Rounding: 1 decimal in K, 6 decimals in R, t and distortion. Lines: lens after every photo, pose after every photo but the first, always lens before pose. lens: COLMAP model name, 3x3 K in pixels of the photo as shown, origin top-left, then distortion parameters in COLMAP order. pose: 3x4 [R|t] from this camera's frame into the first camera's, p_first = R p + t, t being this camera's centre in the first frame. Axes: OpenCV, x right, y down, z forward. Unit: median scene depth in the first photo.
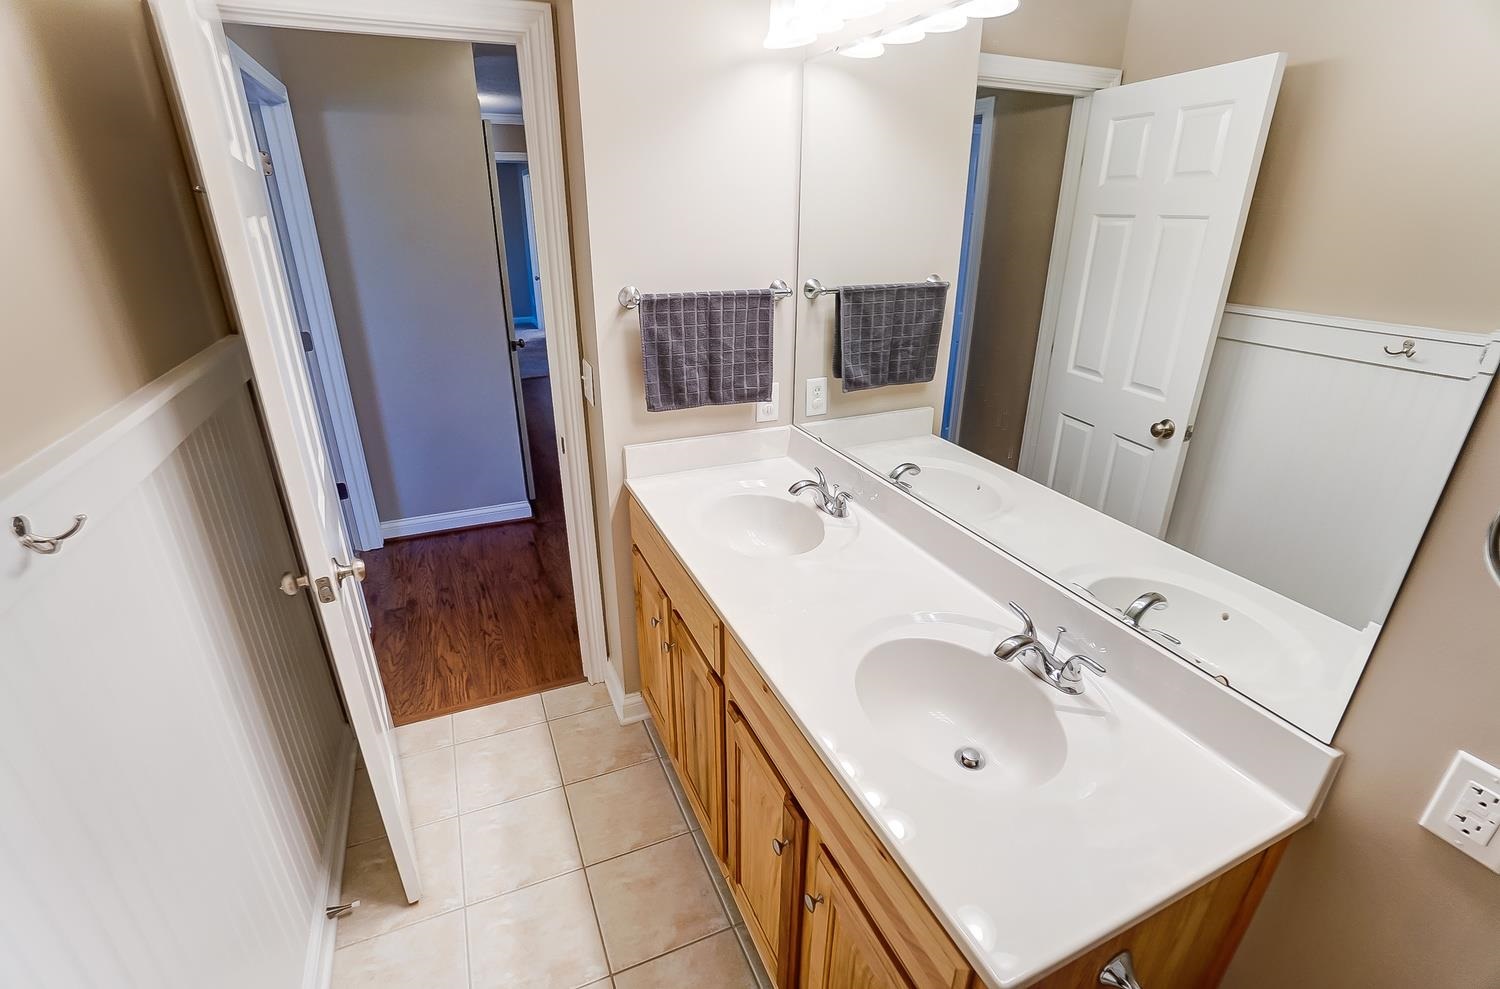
lens RADIAL K [[680.3, 0, 750.0], [0, 680.3, 494.5], [0, 0, 1]] dist [0.001637, 0.000115]
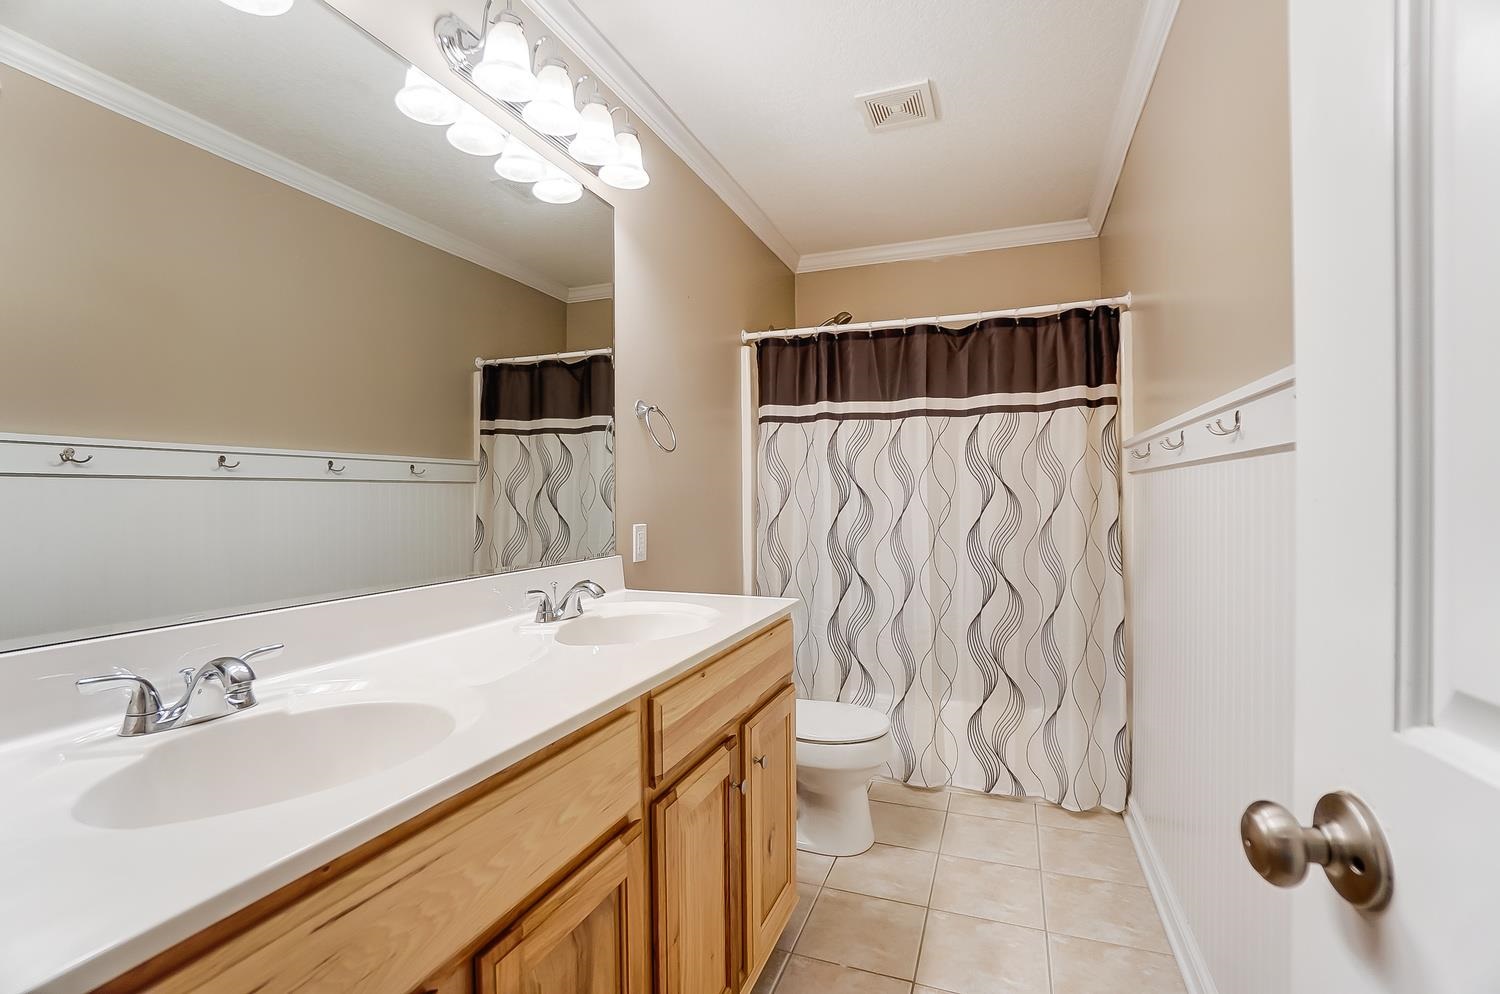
lens RADIAL K [[687.5, 0, 750.0], [0, 687.5, 497.0], [0, 0, 1]] dist [-0.000617, 0.000104]
pose [[-0.719557, -0.016040, 0.694248, -0.683254], [0.263220, 0.918832, 0.294045, -0.324185], [-0.642615, 0.394322, -0.656930, 1.456451]]
